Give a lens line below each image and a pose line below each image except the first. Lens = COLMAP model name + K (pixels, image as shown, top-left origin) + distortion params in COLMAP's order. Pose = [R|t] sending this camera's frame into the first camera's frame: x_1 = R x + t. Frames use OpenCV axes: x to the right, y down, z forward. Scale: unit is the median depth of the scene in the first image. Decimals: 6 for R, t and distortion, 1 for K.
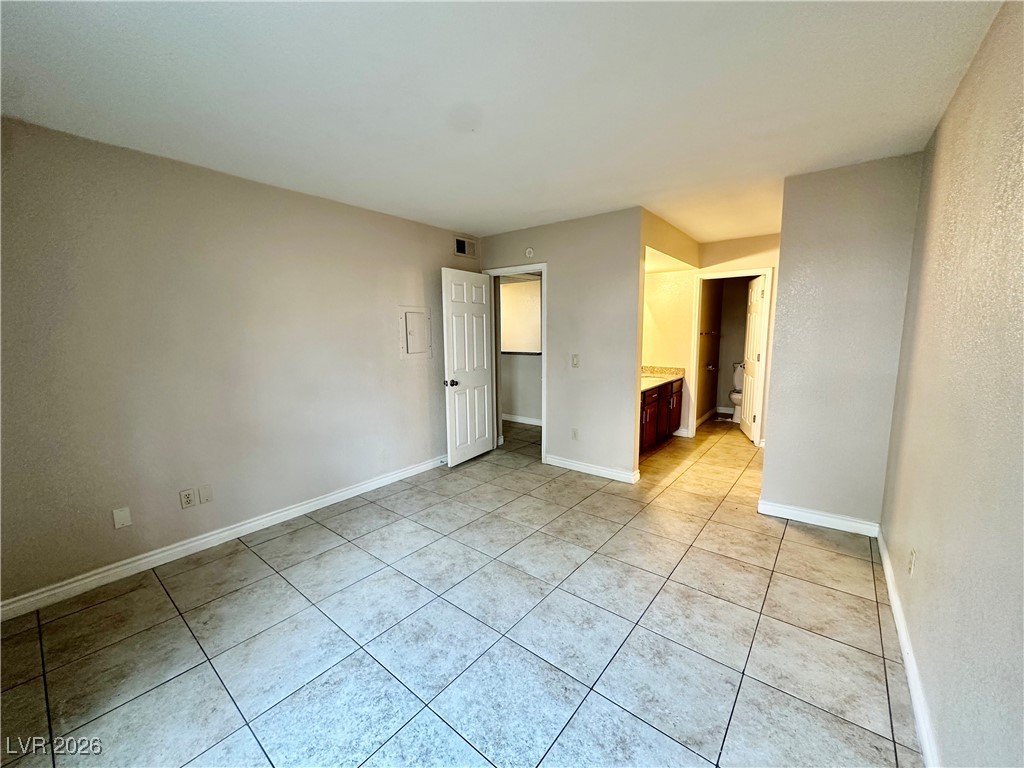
lens RADIAL K [[406.2, 0, 507.8], [0, 406.2, 379.2], [0, 0, 1]] dist [-0.005325, 0.001226]
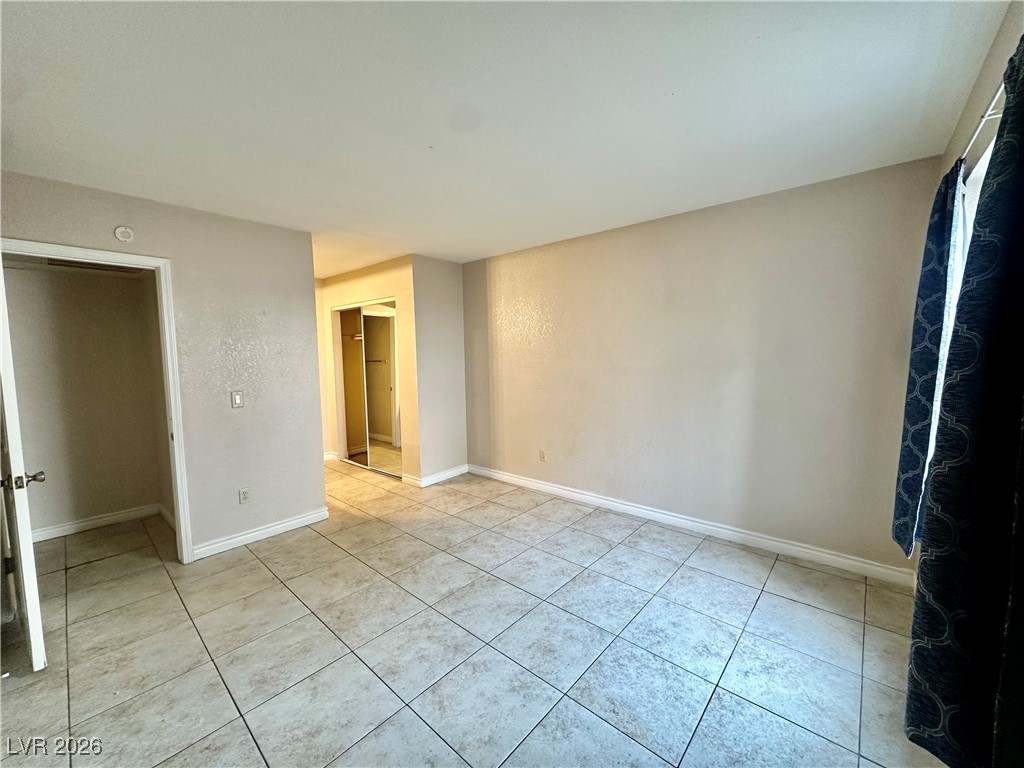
lens RADIAL K [[406.2, 0, 507.4], [0, 406.2, 390.5], [0, 0, 1]] dist [-0.005325, 0.001226]
pose [[0.048202, -0.082356, 0.995437, -0.891648], [0.138556, 0.987511, 0.074991, -0.079640], [-0.989181, 0.134309, 0.059011, 0.712143]]
